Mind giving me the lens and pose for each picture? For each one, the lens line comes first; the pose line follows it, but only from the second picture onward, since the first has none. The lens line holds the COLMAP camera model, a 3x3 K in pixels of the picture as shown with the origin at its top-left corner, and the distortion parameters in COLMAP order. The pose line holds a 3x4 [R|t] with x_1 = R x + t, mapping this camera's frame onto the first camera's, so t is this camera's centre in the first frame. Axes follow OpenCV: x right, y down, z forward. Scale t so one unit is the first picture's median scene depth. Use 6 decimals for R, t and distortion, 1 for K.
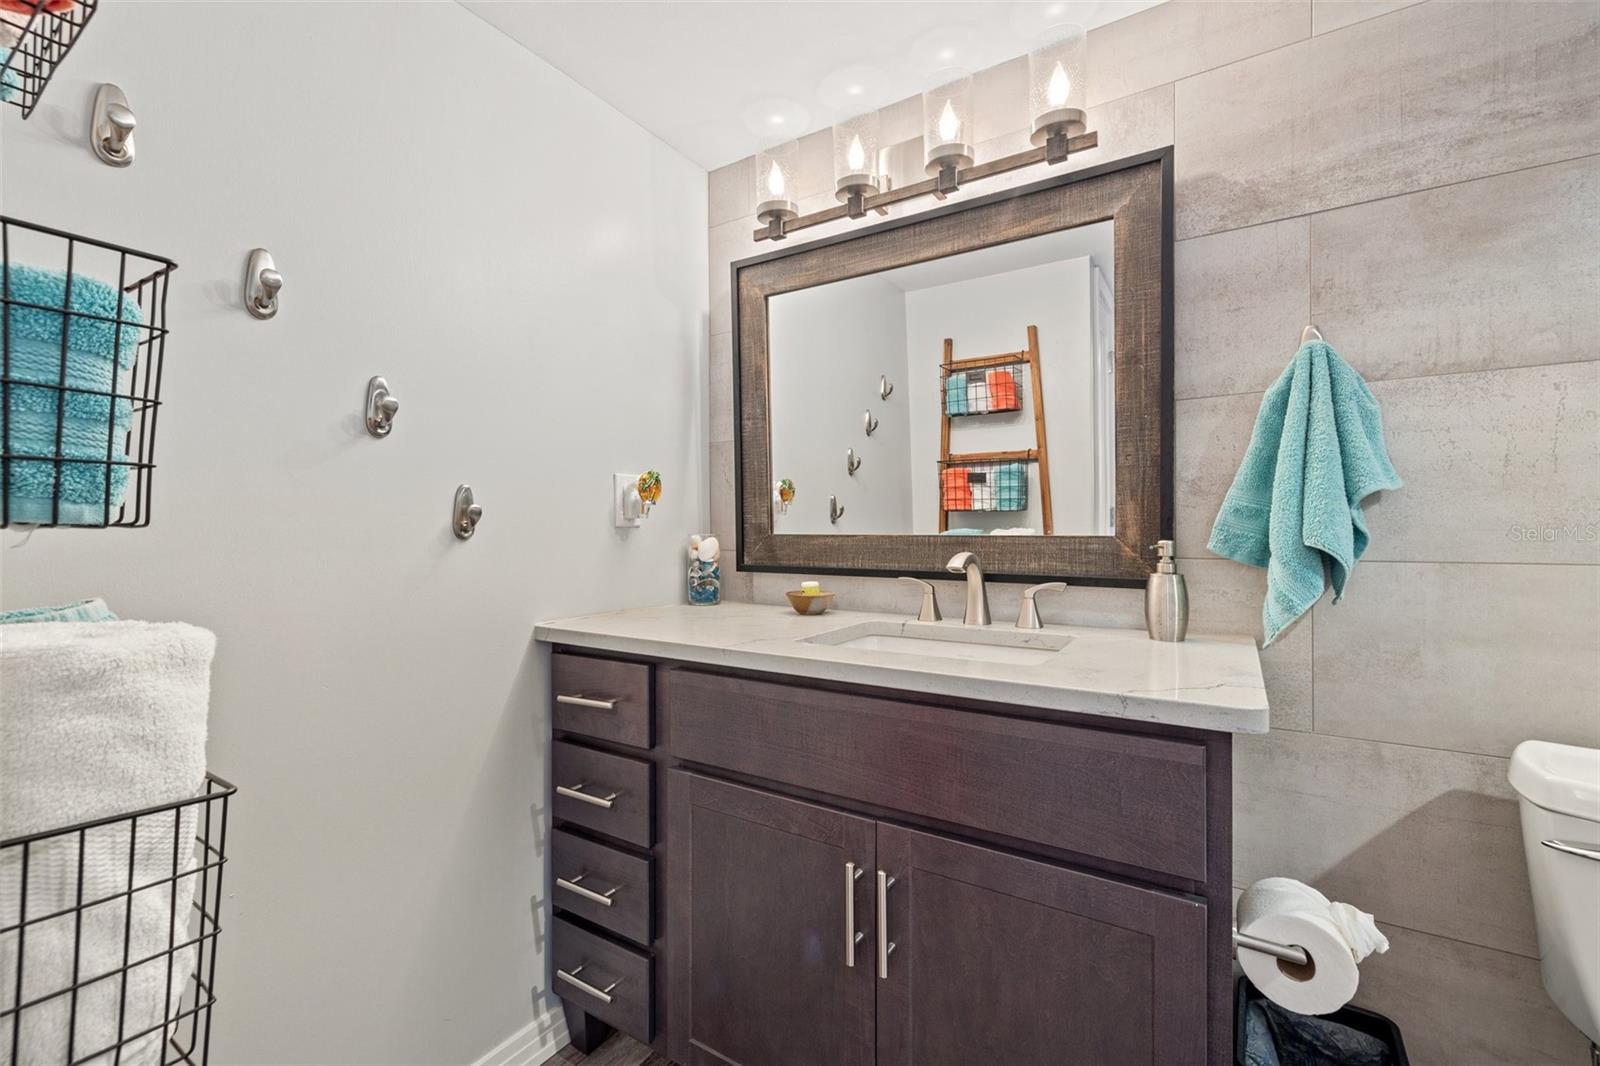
lens RADIAL K [[688.8, 0, 800.4], [0, 688.8, 533.3], [0, 0, 1]] dist [0.004276, 0.001161]
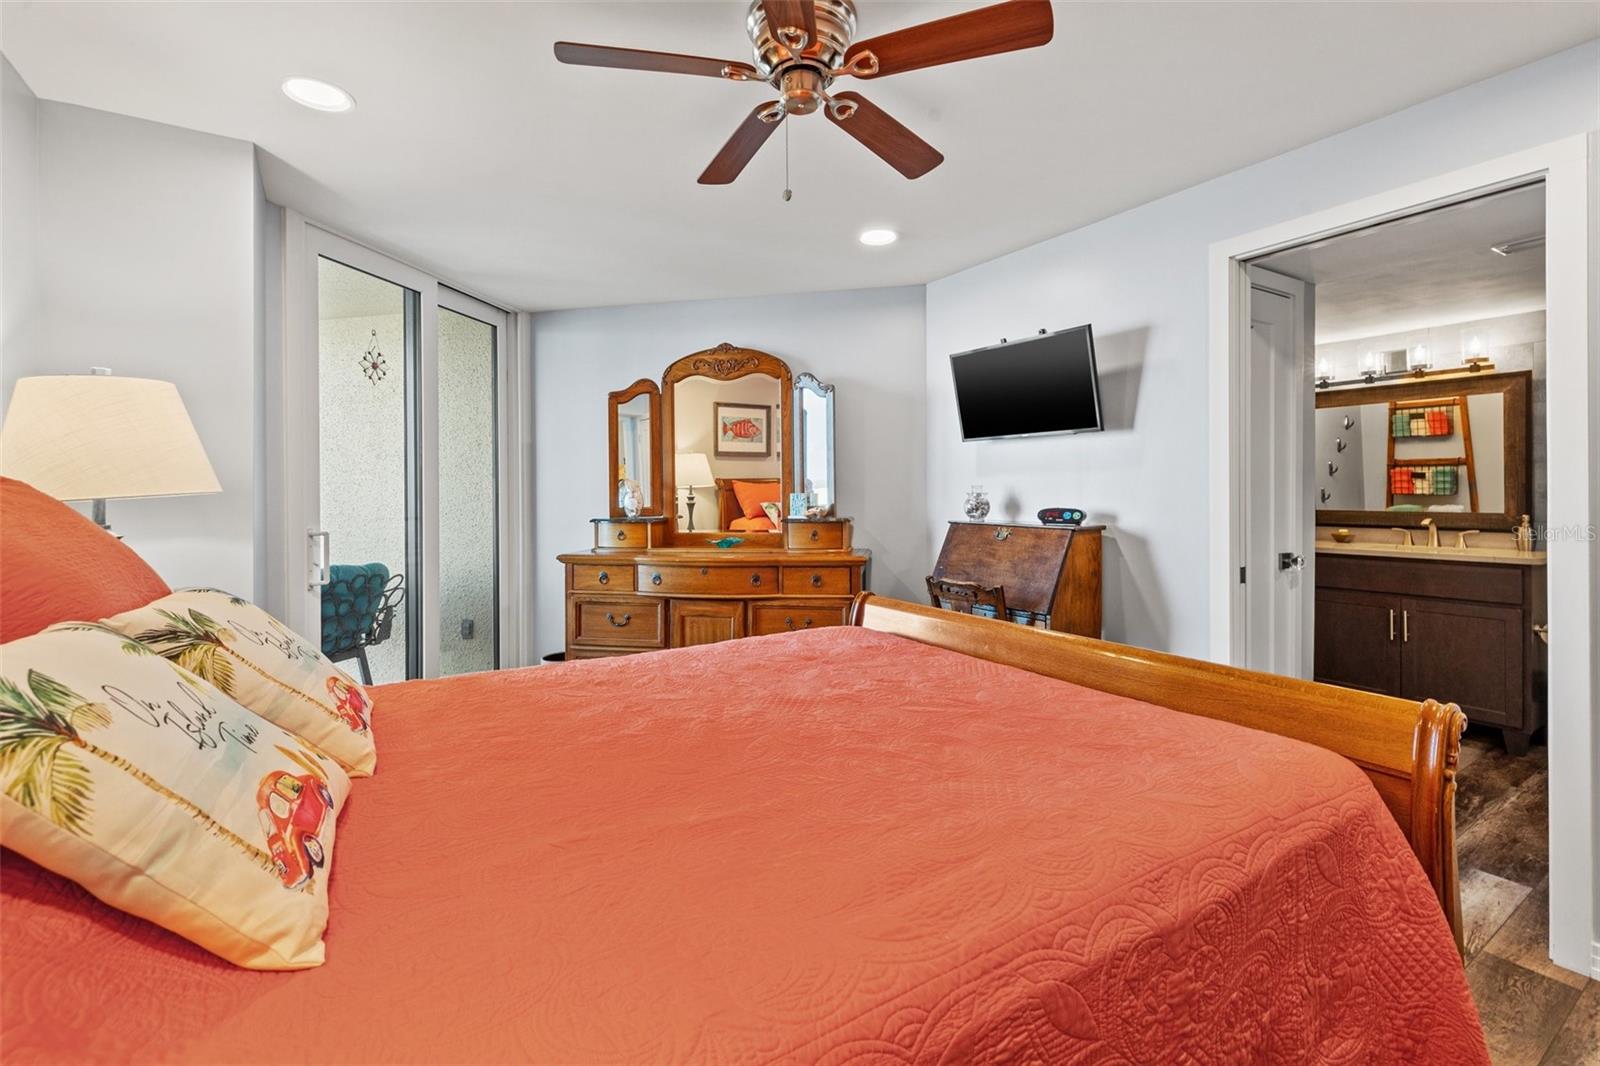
lens RADIAL K [[688.8, 0, 800.6], [0, 688.8, 494.0], [0, 0, 1]] dist [0.004276, 0.001161]
pose [[0.906360, -0.000631, -0.422506, -0.399076], [-0.001118, 0.999992, -0.003893, -0.026165], [0.422505, 0.004000, 0.906352, -1.173724]]
